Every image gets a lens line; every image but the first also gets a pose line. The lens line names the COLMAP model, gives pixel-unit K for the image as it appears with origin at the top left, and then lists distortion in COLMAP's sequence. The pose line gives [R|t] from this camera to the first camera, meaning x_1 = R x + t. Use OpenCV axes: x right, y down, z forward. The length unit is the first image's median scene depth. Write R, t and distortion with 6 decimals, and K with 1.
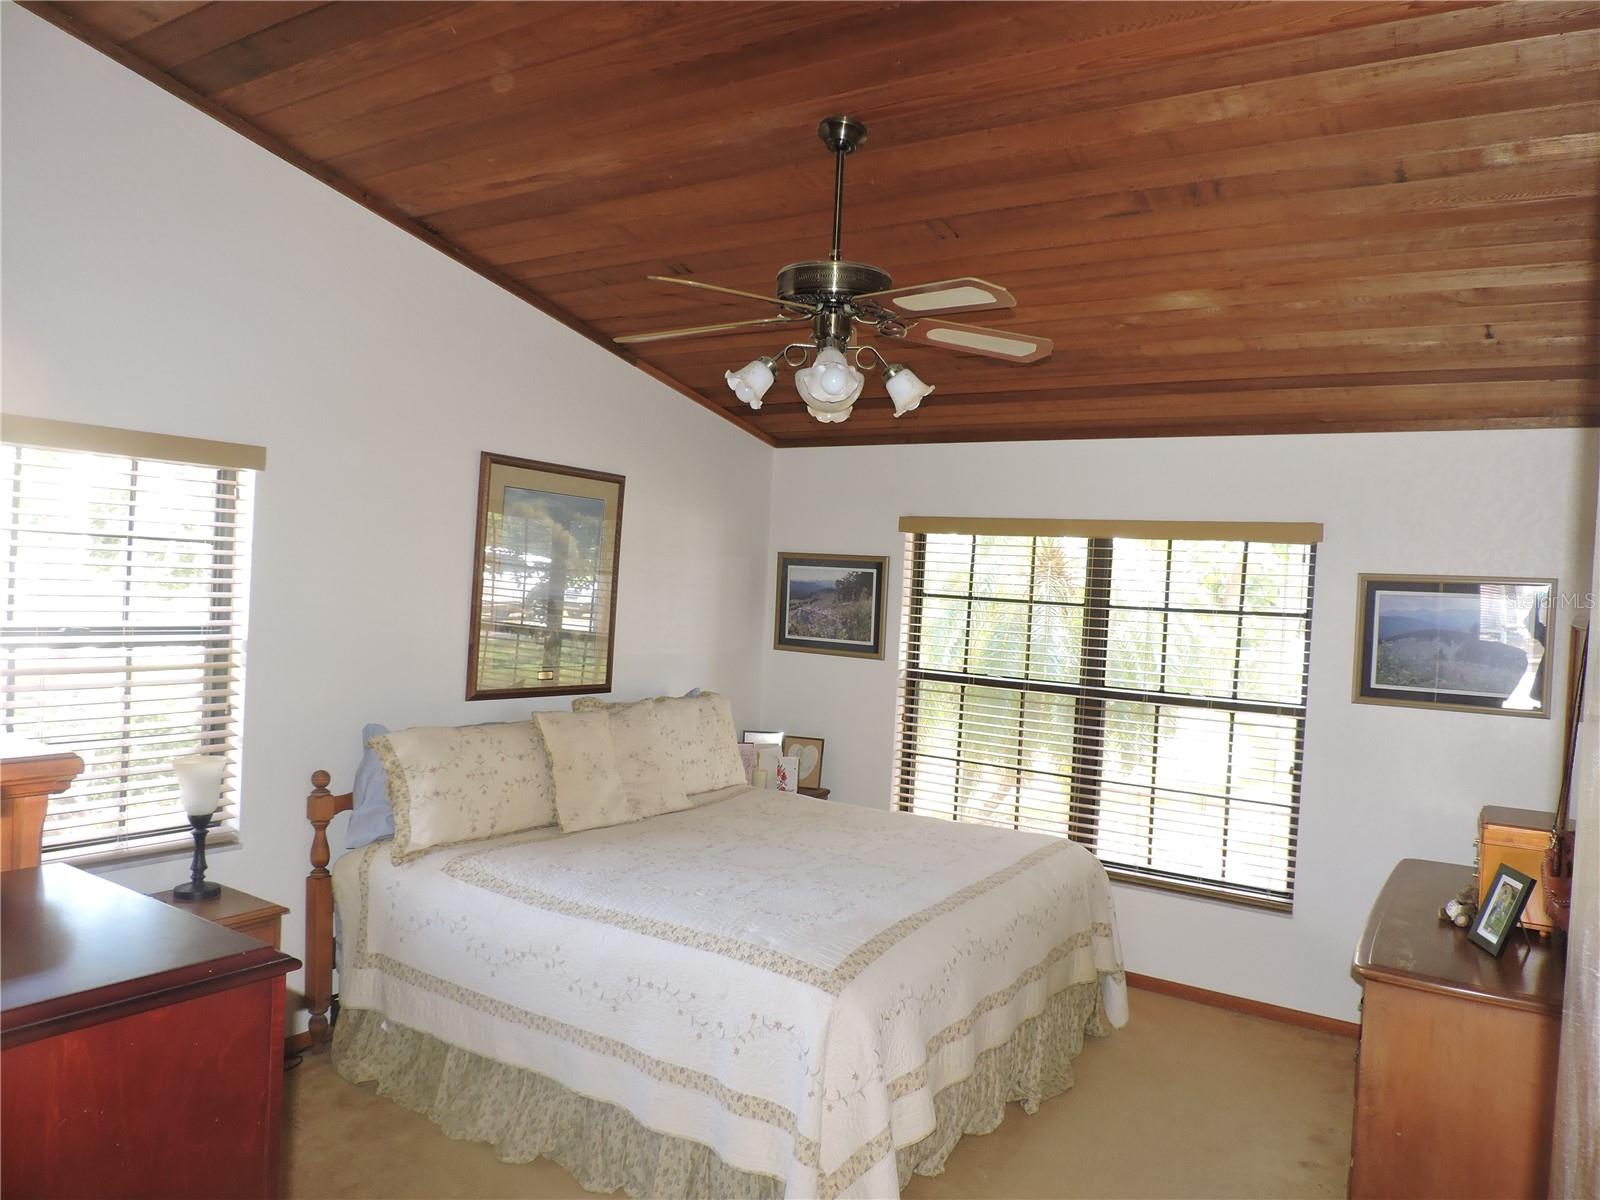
lens RADIAL K [[1141.0, 0, 810.4], [0, 1141.0, 608.6], [0, 0, 1]] dist [-0.014226, 0.004040]
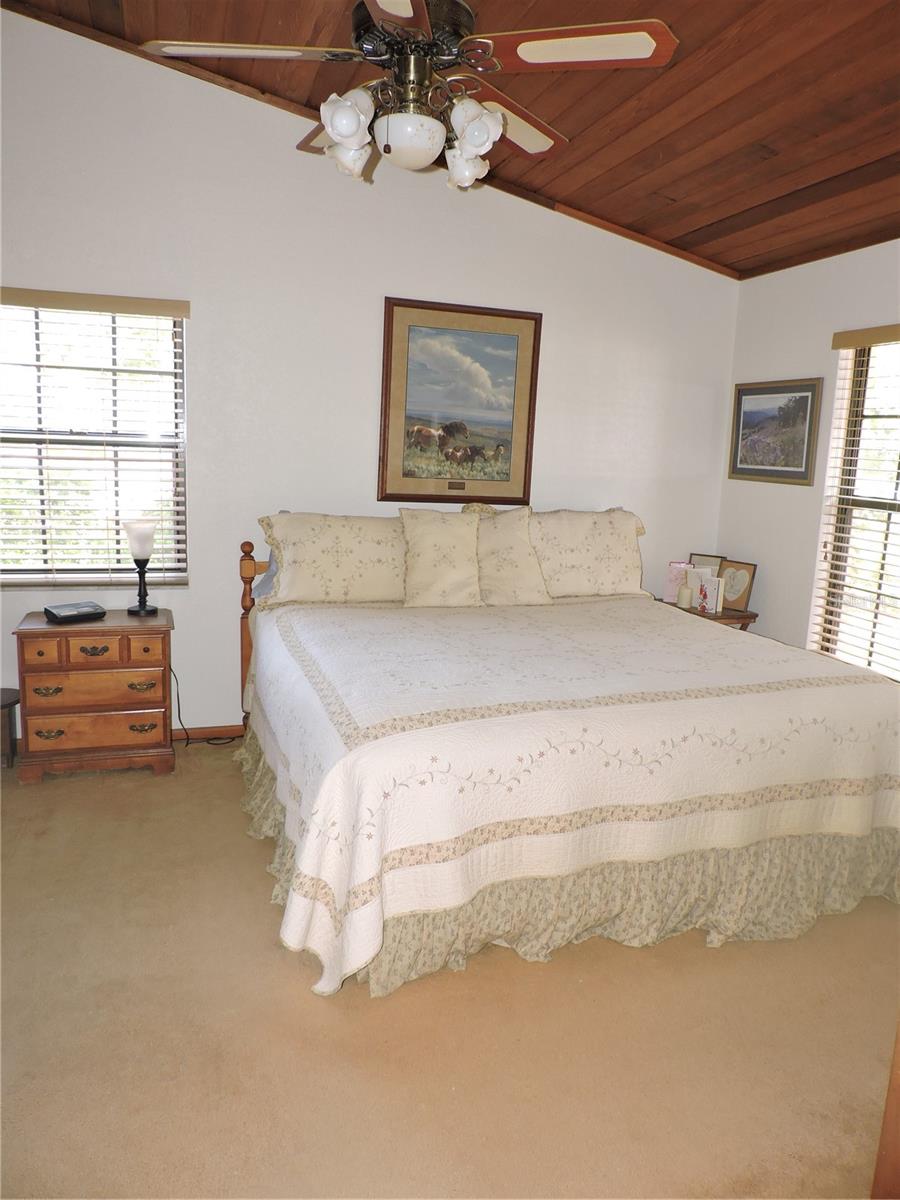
lens RADIAL K [[855.8, 0, 454.3], [0, 855.8, 596.6], [0, 0, 1]] dist [-0.014226, 0.004040]
pose [[0.783783, 0.088169, -0.614745, 0.307905], [-0.013682, 0.992082, 0.124844, 0.056834], [0.620884, -0.089439, 0.778783, 0.256139]]
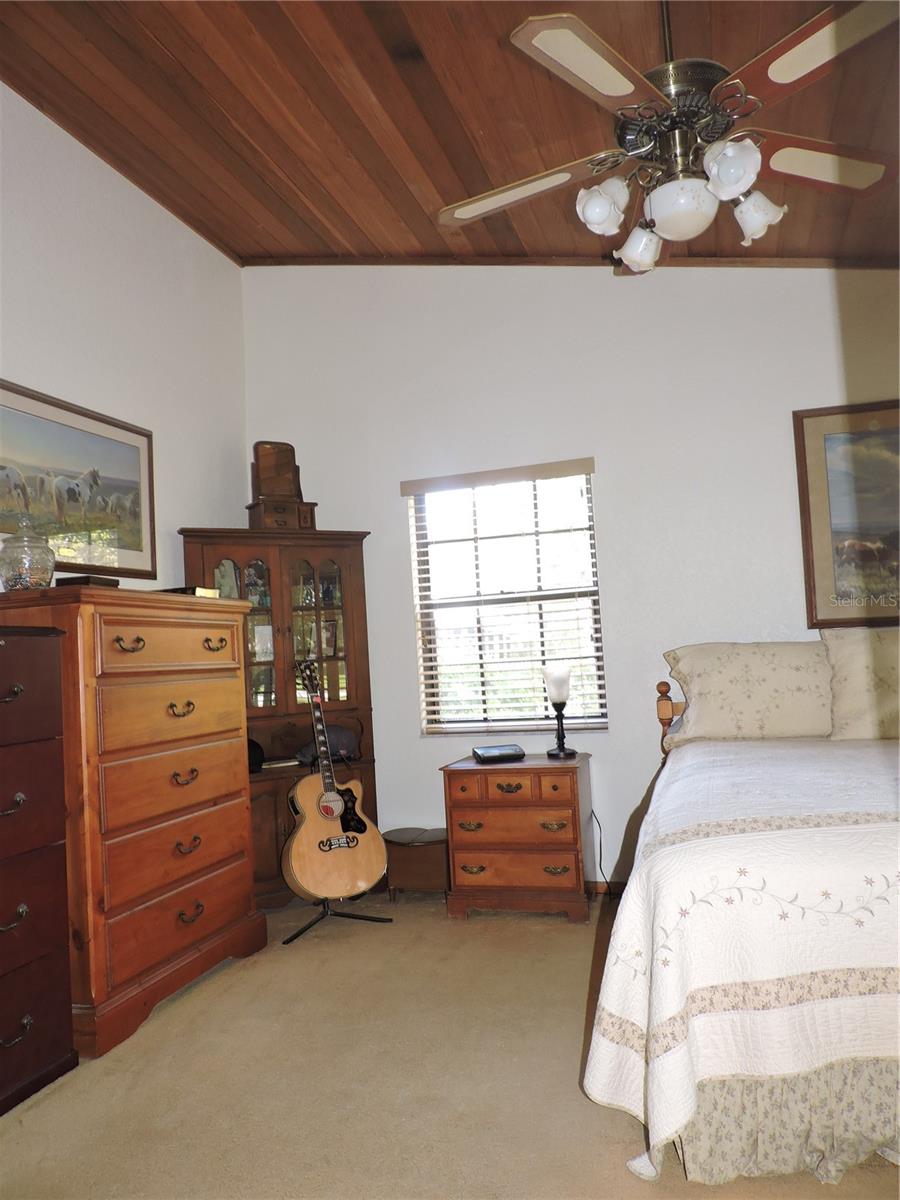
lens RADIAL K [[855.8, 0, 458.2], [0, 855.8, 611.9], [0, 0, 1]] dist [-0.014226, 0.004040]
pose [[0.271510, -0.119098, -0.955038, 0.353613], [0.052031, 0.992679, -0.109000, 0.118201], [0.961028, -0.020097, 0.275719, 0.369741]]
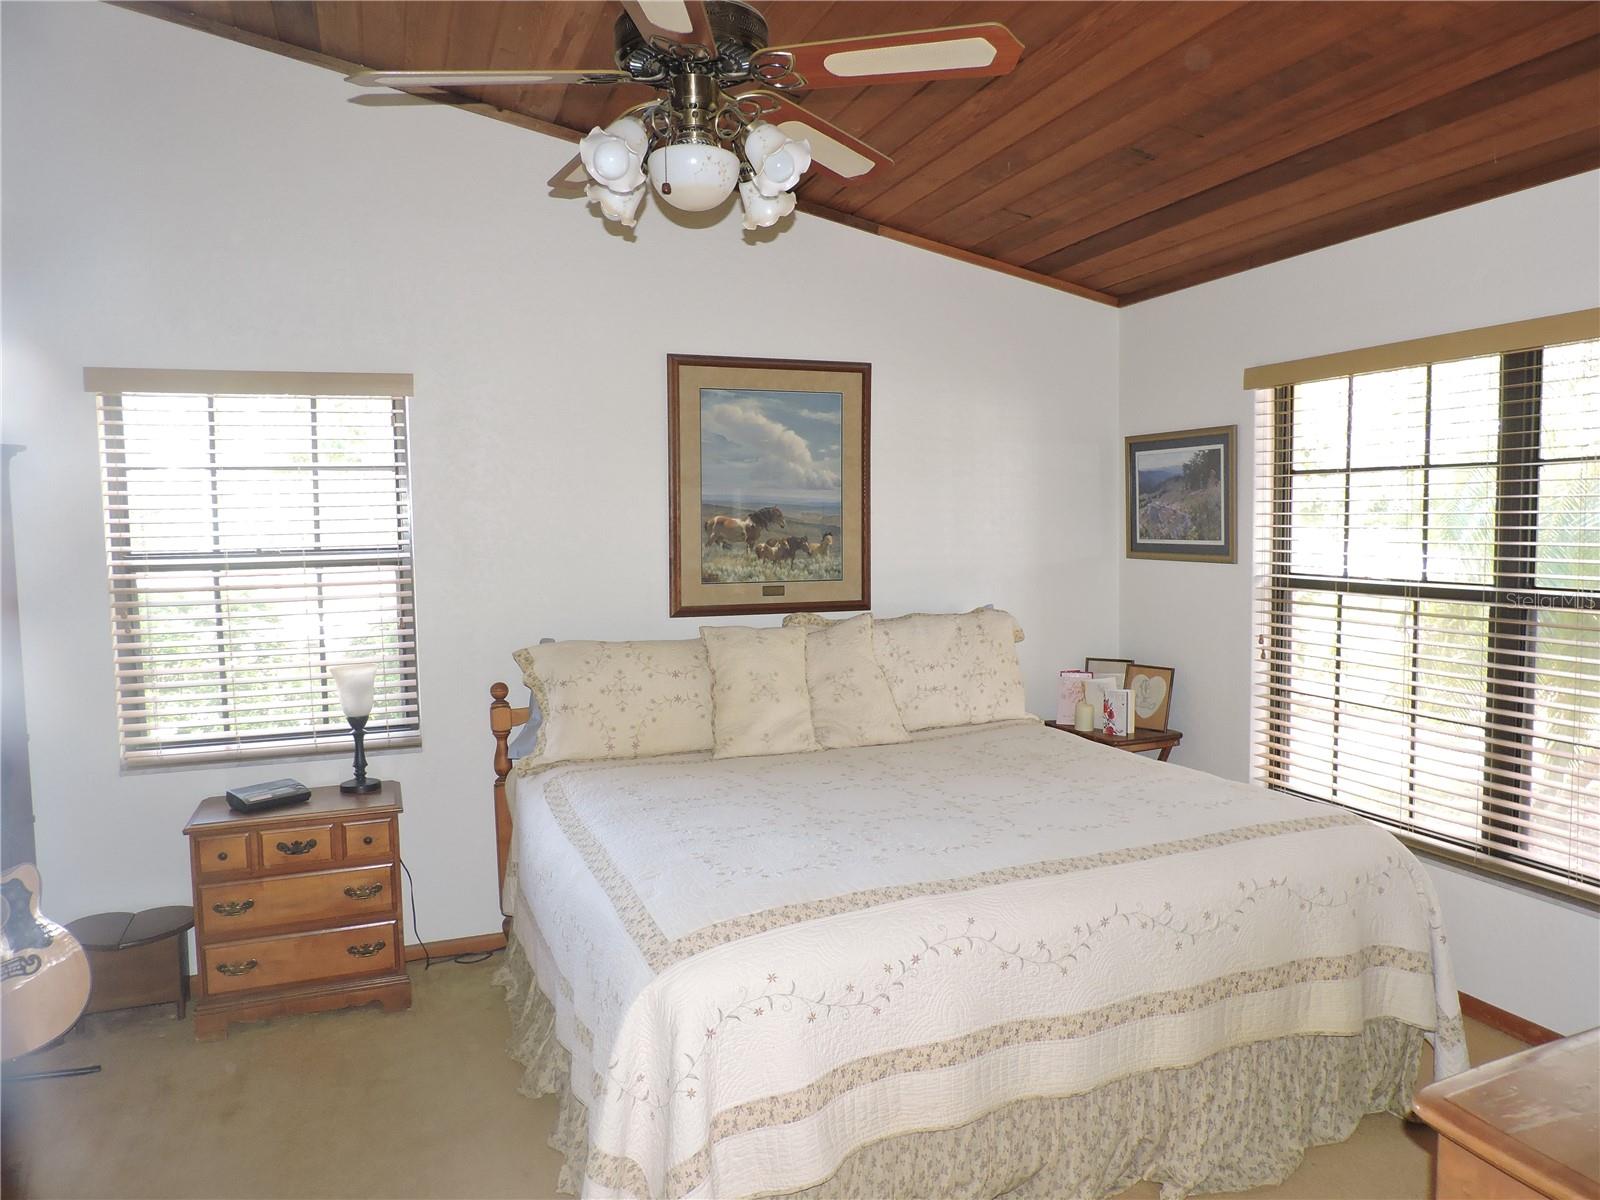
lens RADIAL K [[1141.0, 0, 806.4], [0, 1141.0, 610.2], [0, 0, 1]] dist [-0.014226, 0.004040]
pose [[0.805349, -0.018732, -0.592505, 0.305896], [0.045628, 0.998494, 0.030452, 0.043455], [0.591043, -0.051559, 0.804991, 0.251624]]
